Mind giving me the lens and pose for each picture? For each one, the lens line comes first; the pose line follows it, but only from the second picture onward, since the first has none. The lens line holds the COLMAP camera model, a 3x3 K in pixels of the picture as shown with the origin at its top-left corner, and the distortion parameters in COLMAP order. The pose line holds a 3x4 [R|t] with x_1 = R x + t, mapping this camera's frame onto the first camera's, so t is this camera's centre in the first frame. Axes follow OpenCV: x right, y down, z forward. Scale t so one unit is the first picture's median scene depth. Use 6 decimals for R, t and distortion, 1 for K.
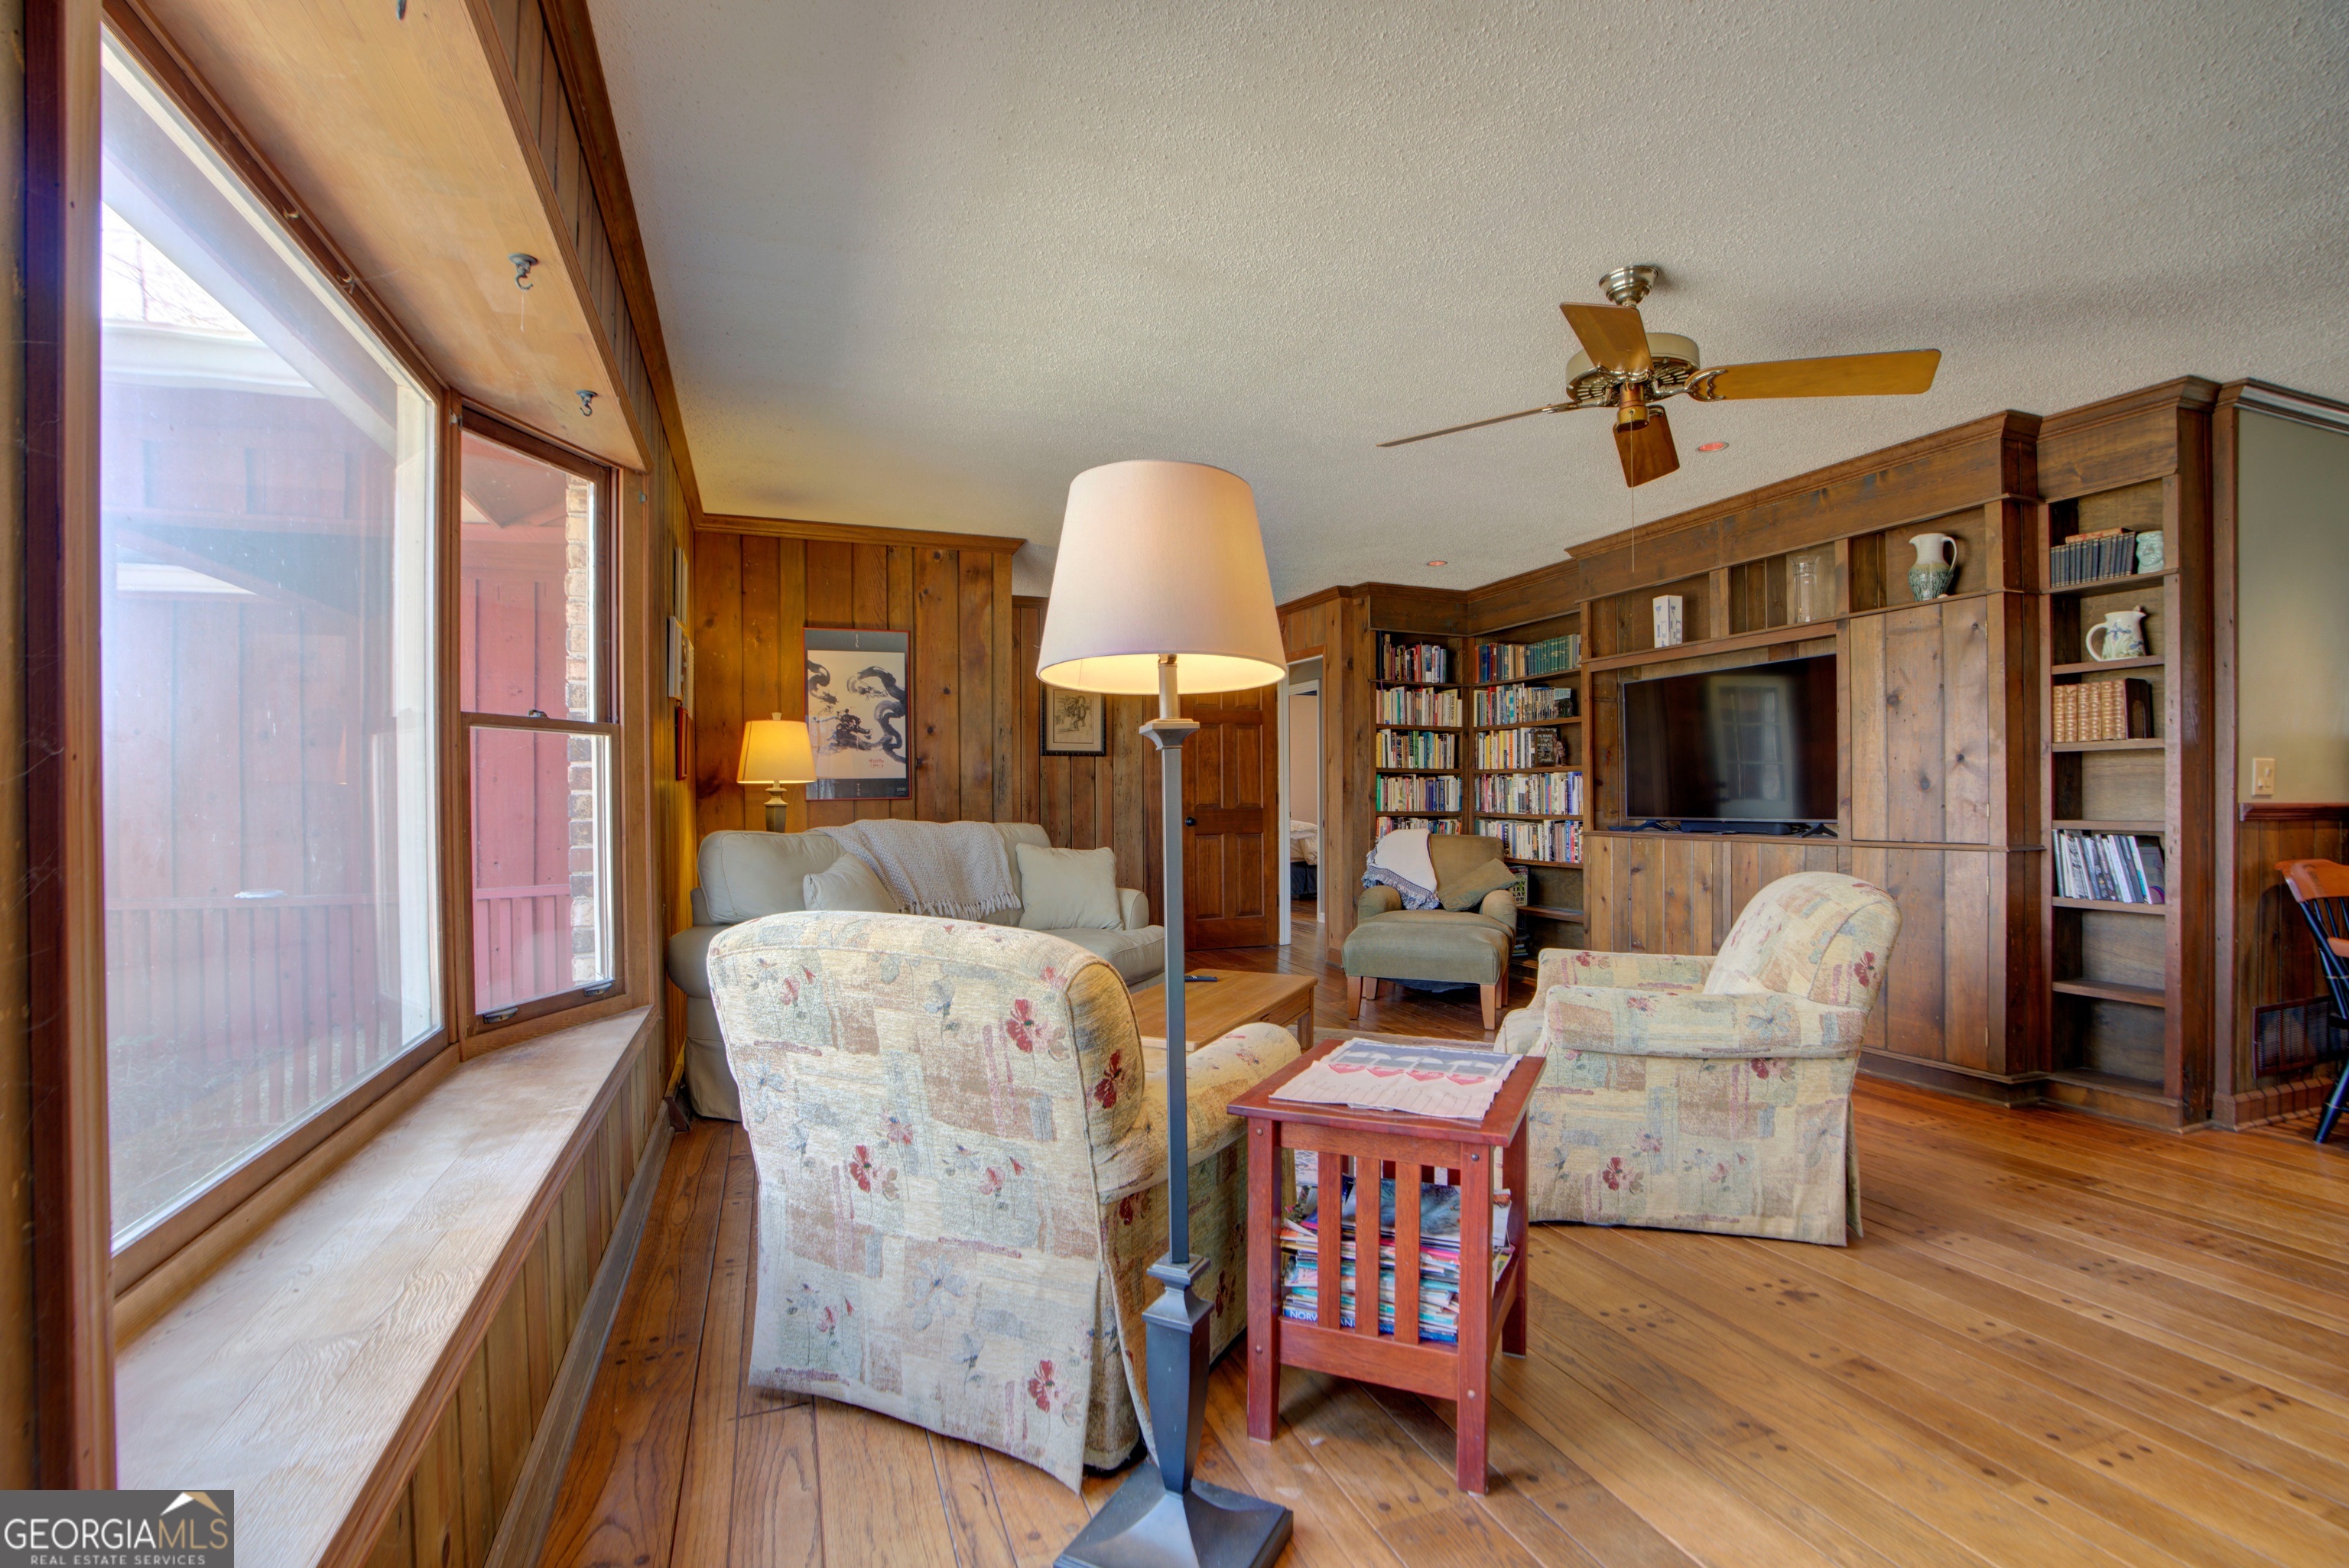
lens RADIAL K [[1073.5, 0, 1173.0], [0, 1073.5, 793.7], [0, 0, 1]] dist [-0.063810, 0.022537]
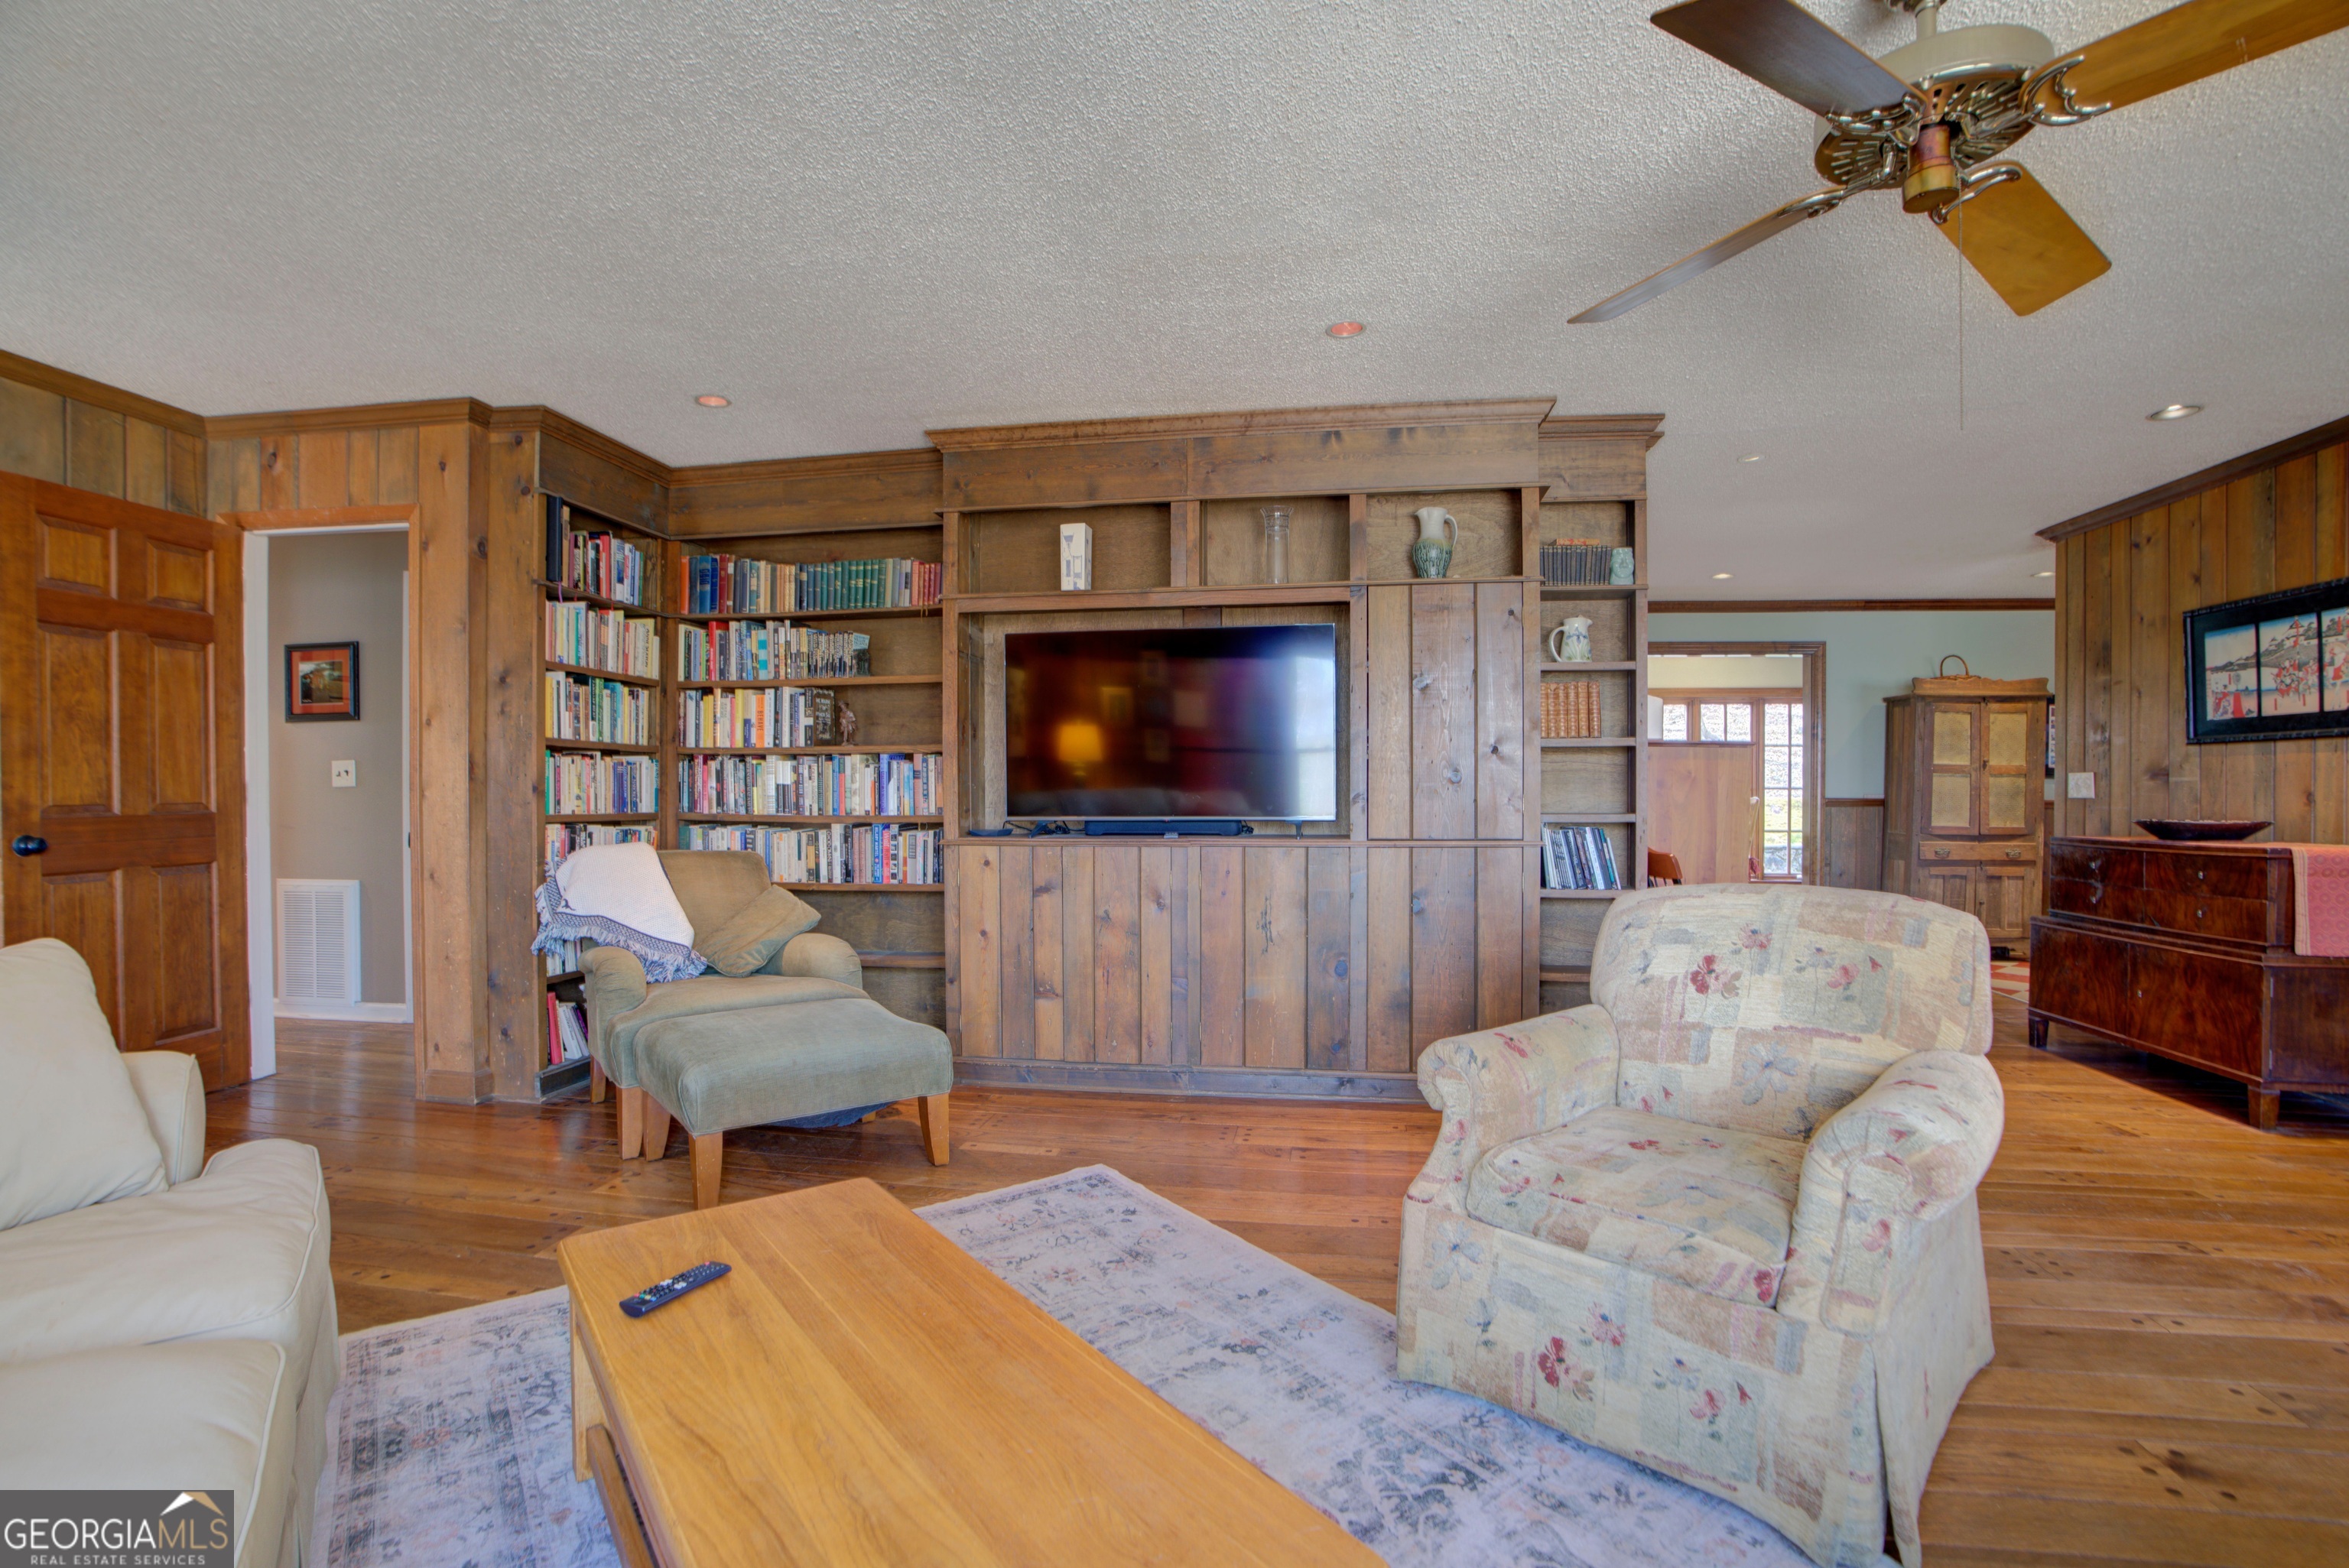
lens RADIAL K [[1073.5, 0, 1188.3], [0, 1073.5, 797.8], [0, 0, 1]] dist [-0.063810, 0.022537]
pose [[0.488311, -0.004578, 0.872657, -0.160075], [-0.003283, 0.999970, 0.007083, 0.002734], [-0.872663, -0.006323, 0.488281, 0.541664]]
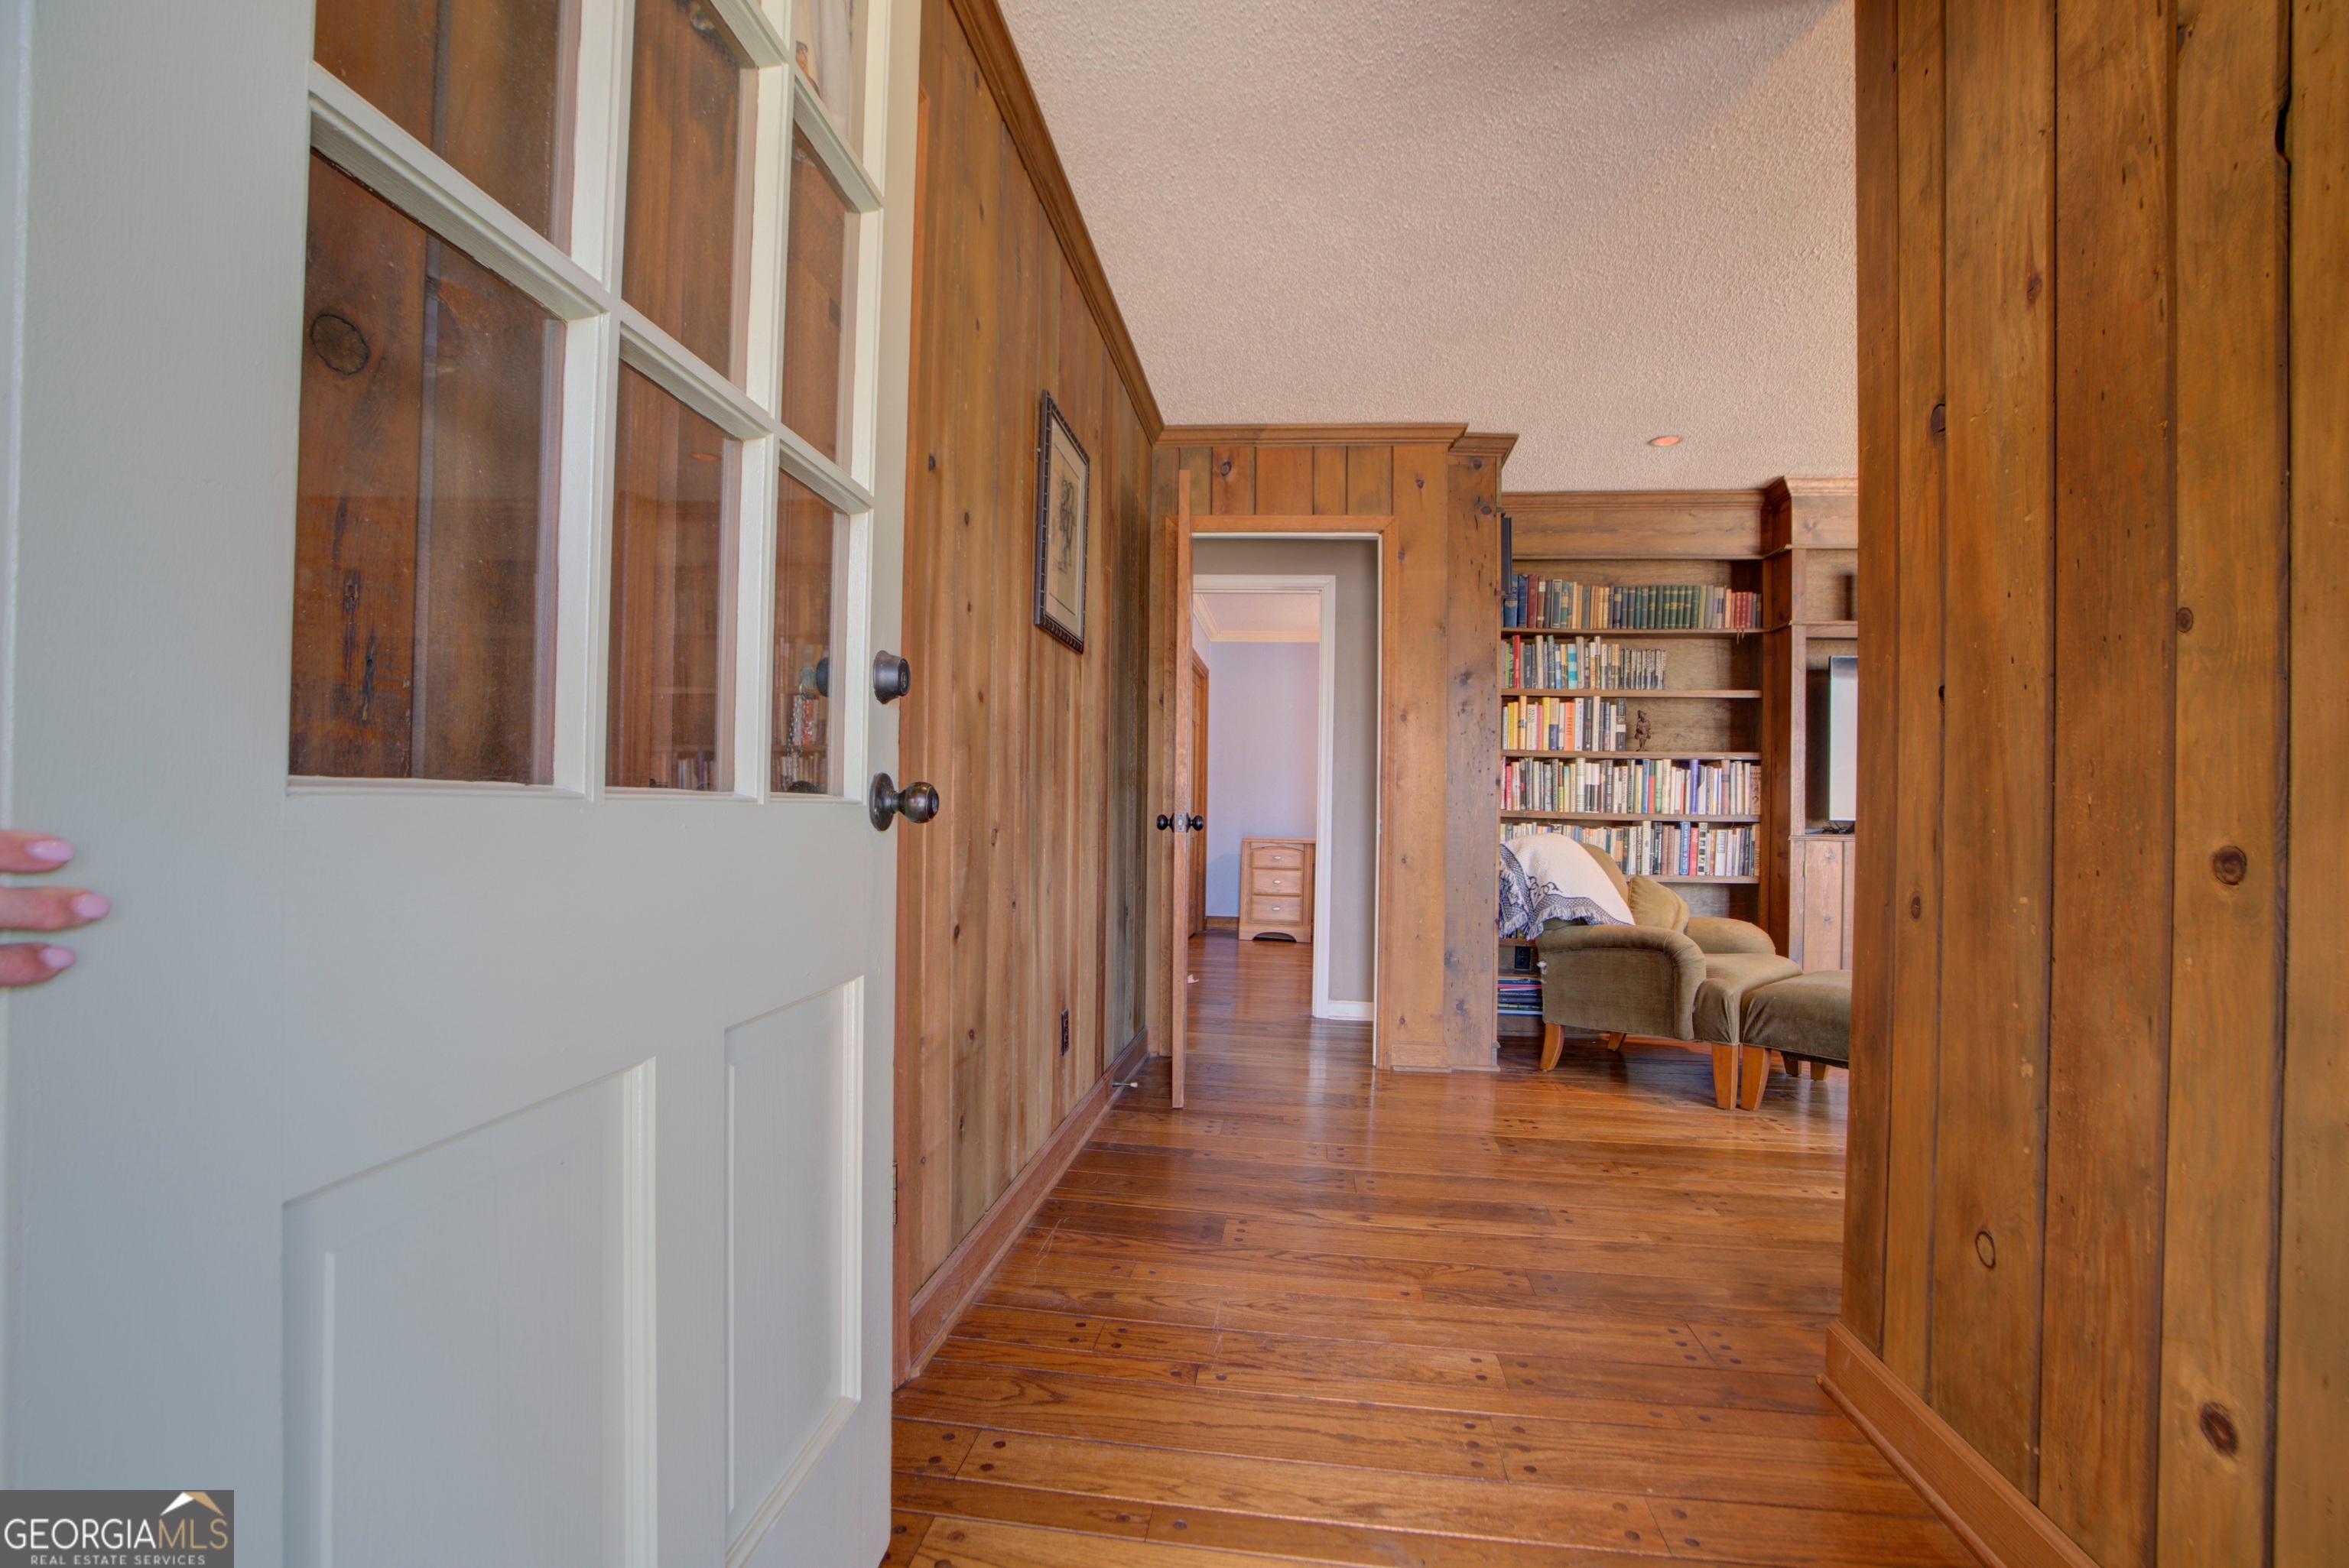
lens RADIAL K [[1073.5, 0, 1203.4], [0, 1073.5, 795.7], [0, 0, 1]] dist [-0.063810, 0.022537]
pose [[0.444557, 0.022239, 0.895474, -0.544350], [-0.022722, 0.999650, -0.013546, 0.027418], [-0.895462, -0.014325, 0.444907, 1.097316]]
